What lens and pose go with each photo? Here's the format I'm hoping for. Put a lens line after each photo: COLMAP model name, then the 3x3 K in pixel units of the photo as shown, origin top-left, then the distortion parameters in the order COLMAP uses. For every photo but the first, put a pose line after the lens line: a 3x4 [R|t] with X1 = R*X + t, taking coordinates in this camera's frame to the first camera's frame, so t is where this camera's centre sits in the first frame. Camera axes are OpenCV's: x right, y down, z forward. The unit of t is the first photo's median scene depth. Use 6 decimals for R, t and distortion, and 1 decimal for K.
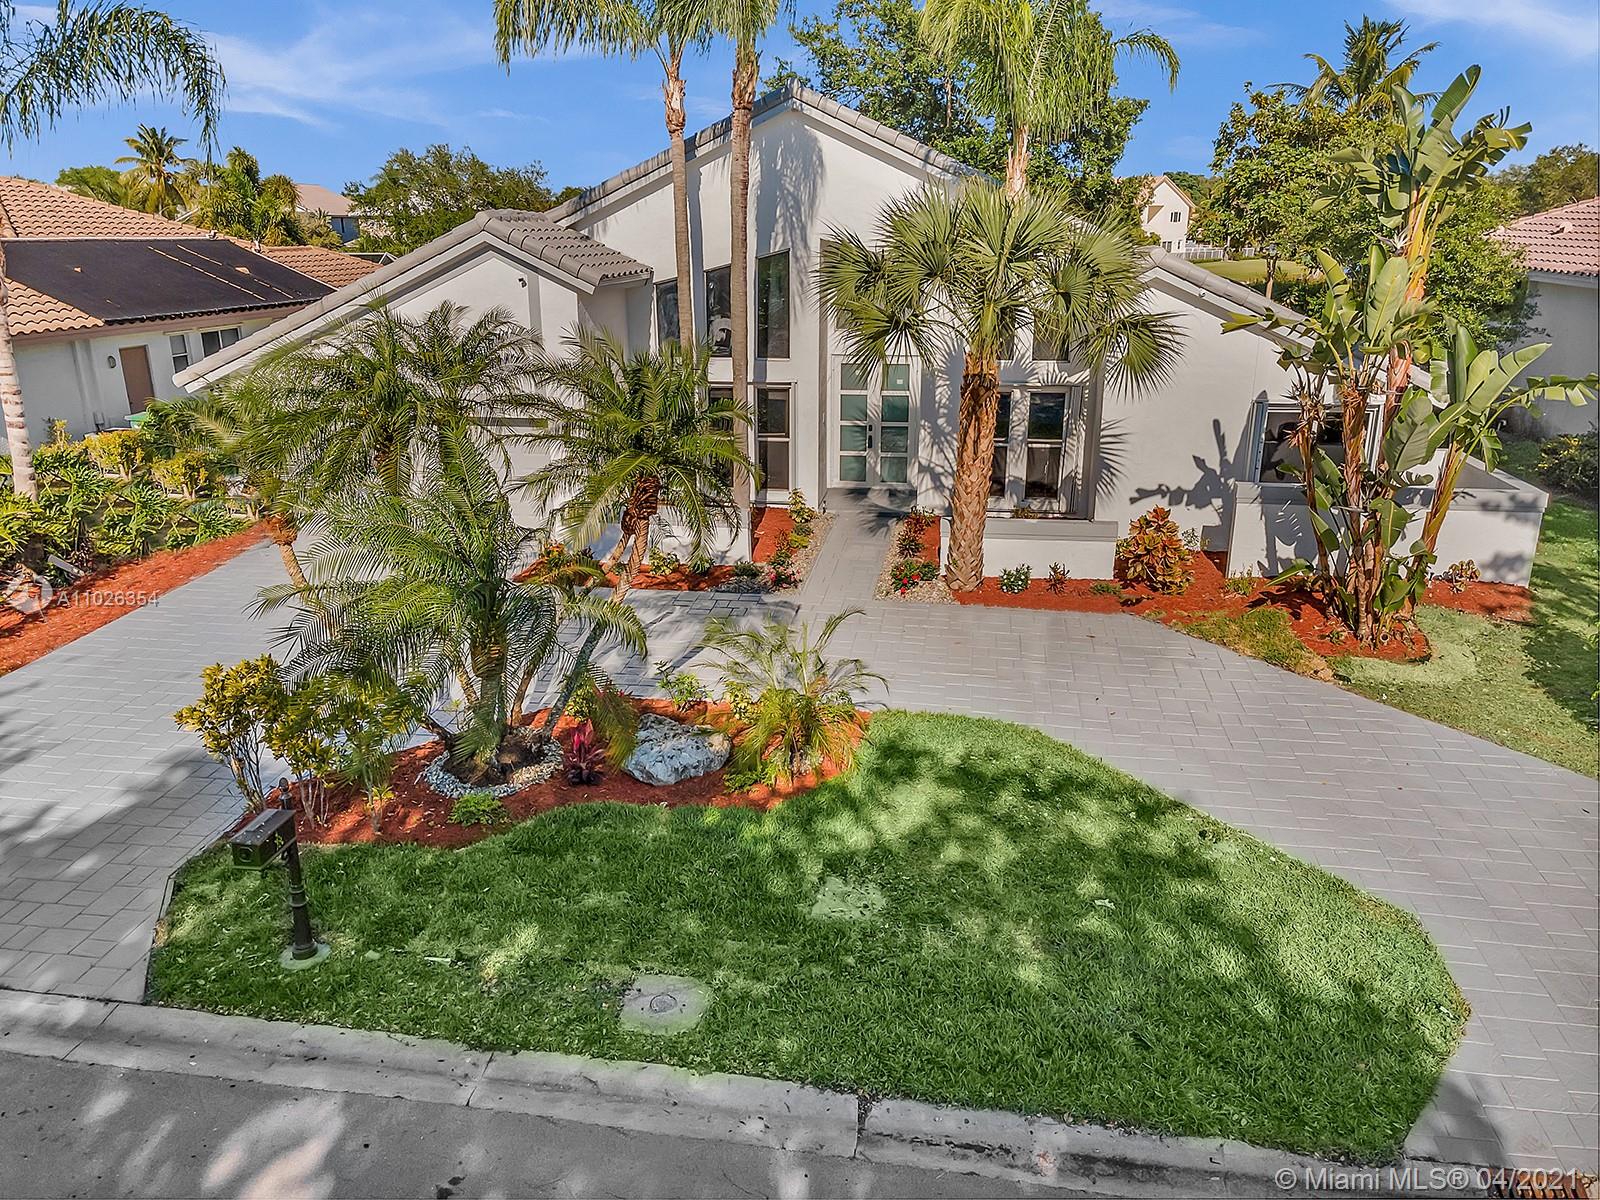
lens RADIAL K [[1224.1, 0, 792.4], [0, 1224.1, 593.5], [0, 0, 1]] dist [0.035330, 0.045168]
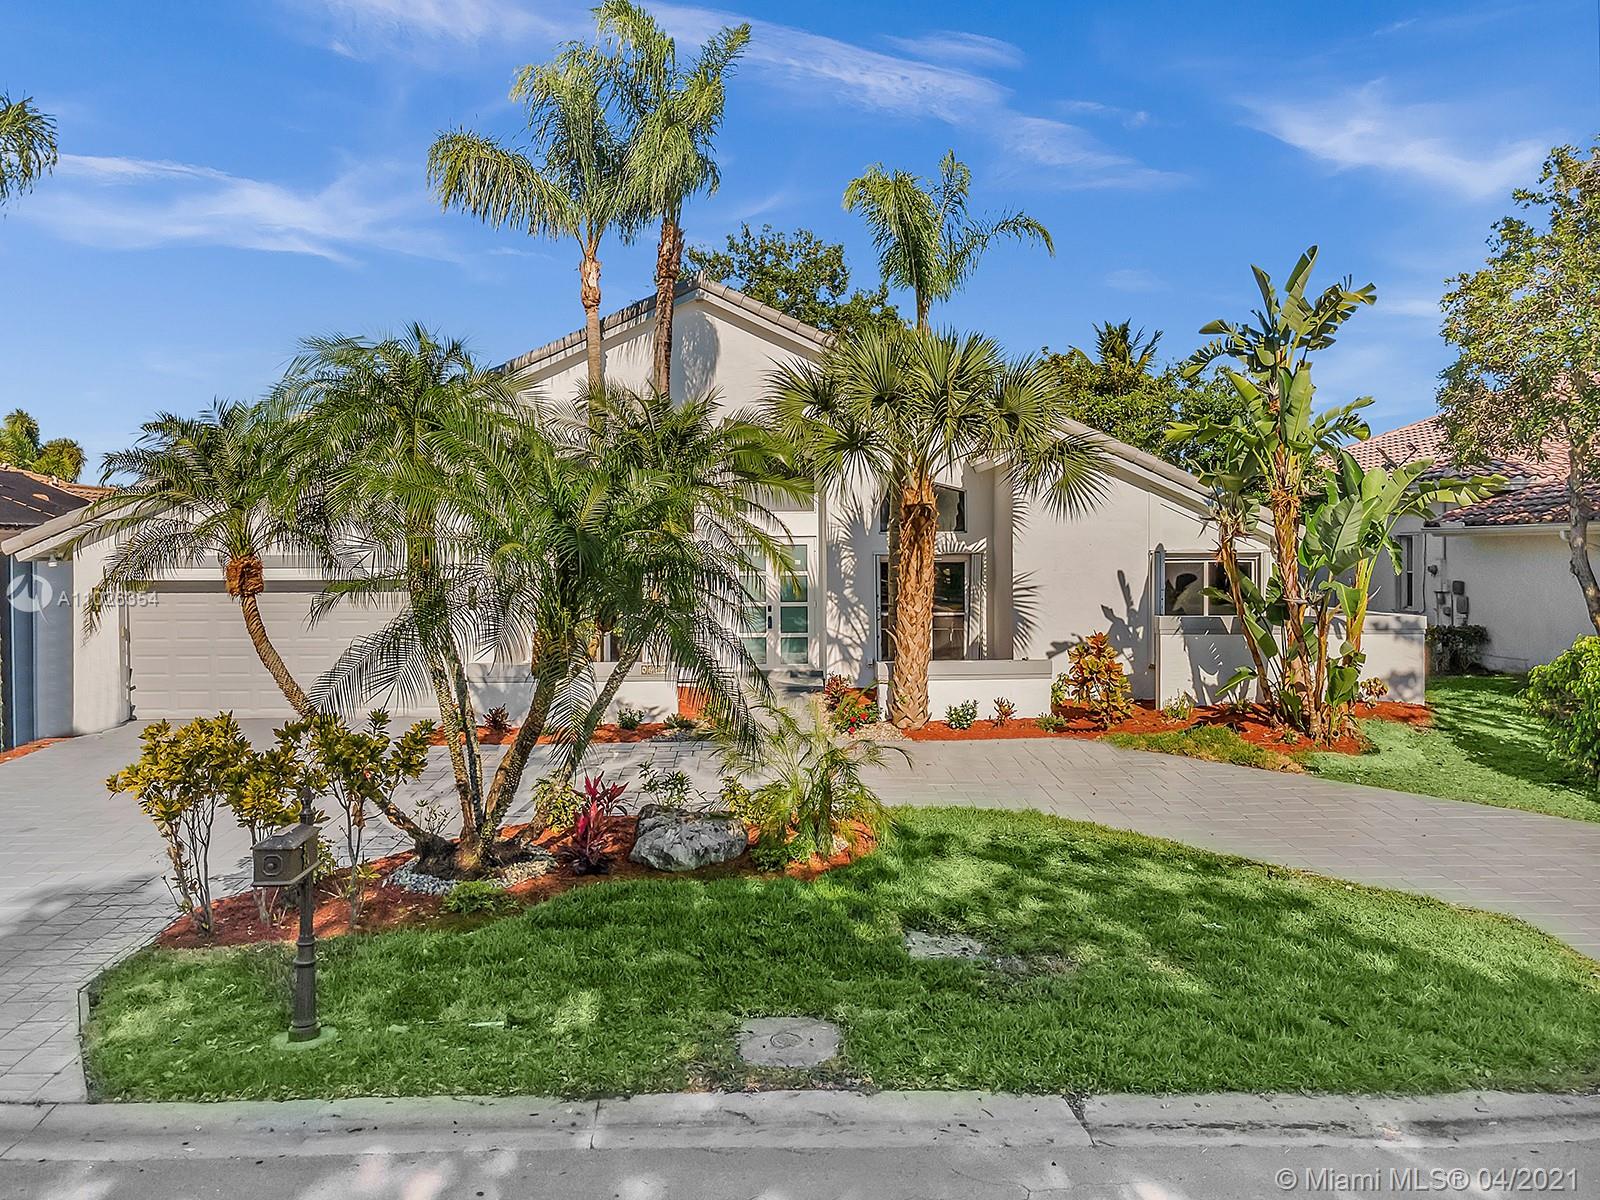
lens RADIAL K [[1227.3, 0, 794.7], [0, 1227.3, 570.9], [0, 0, 1]] dist [0.046189, -0.002054]
pose [[0.978464, -0.000414, 0.206416, -0.216829], [0.060895, 0.956071, -0.286739, 0.217071], [-0.197229, 0.293133, 0.935507, 0.106400]]
